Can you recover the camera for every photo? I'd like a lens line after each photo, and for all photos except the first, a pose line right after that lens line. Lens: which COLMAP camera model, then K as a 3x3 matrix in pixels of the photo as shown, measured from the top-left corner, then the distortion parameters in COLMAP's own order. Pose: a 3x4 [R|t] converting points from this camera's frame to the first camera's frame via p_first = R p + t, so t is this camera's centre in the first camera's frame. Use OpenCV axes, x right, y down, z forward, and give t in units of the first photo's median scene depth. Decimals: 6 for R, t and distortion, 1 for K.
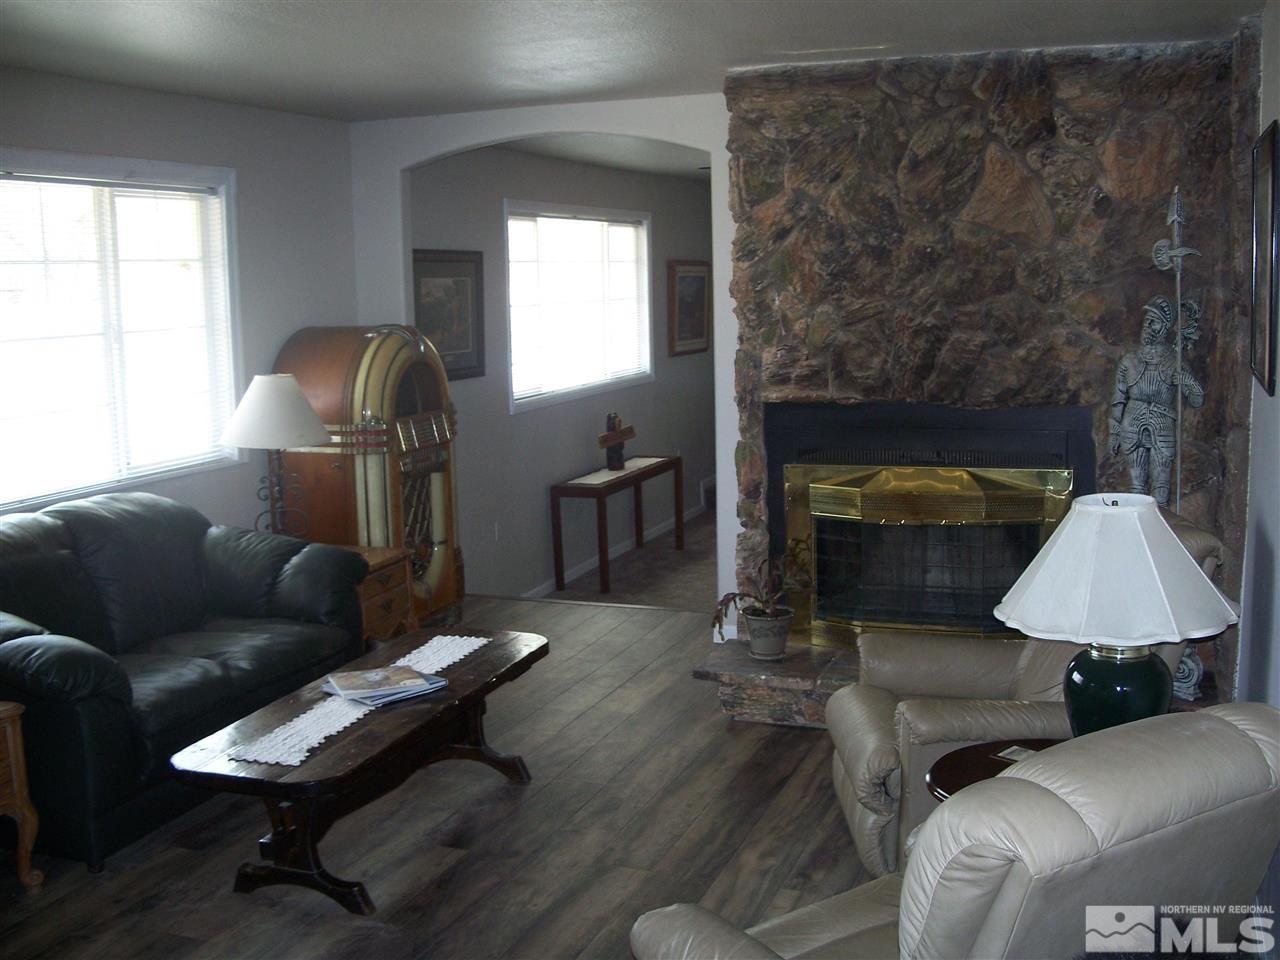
lens RADIAL K [[1425.5, 0, 643.1], [0, 1425.5, 470.2], [0, 0, 1]] dist [-0.105457, 0.000000]
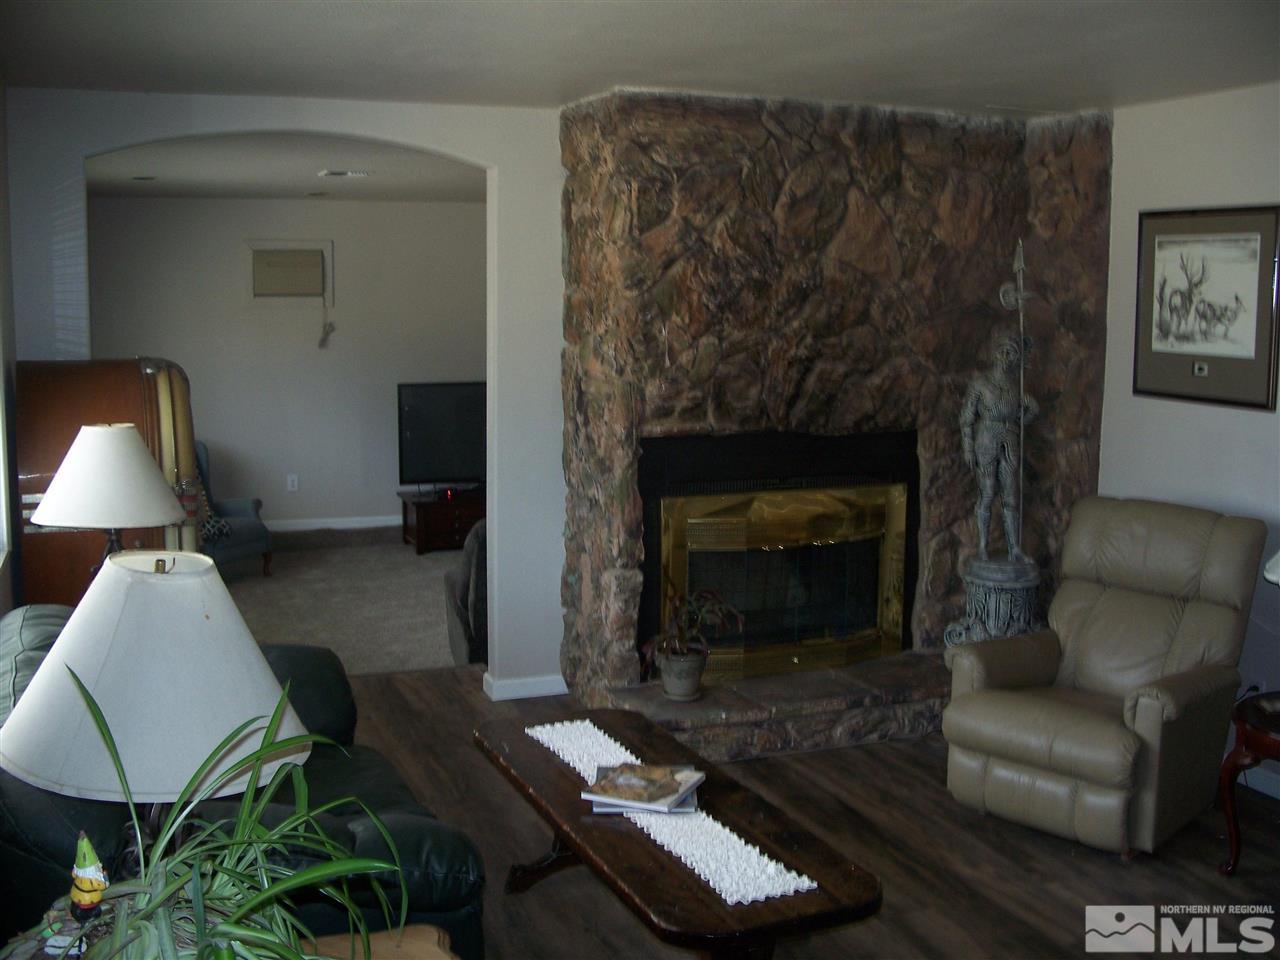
lens RADIAL K [[1425.5, 0, 638.4], [0, 1425.5, 488.5], [0, 0, 1]] dist [-0.105457, 0.000000]
pose [[0.722231, -0.064813, 0.688608, -0.623361], [0.070097, 0.997333, 0.020351, -0.034706], [-0.688091, 0.033571, 0.724848, 0.323385]]
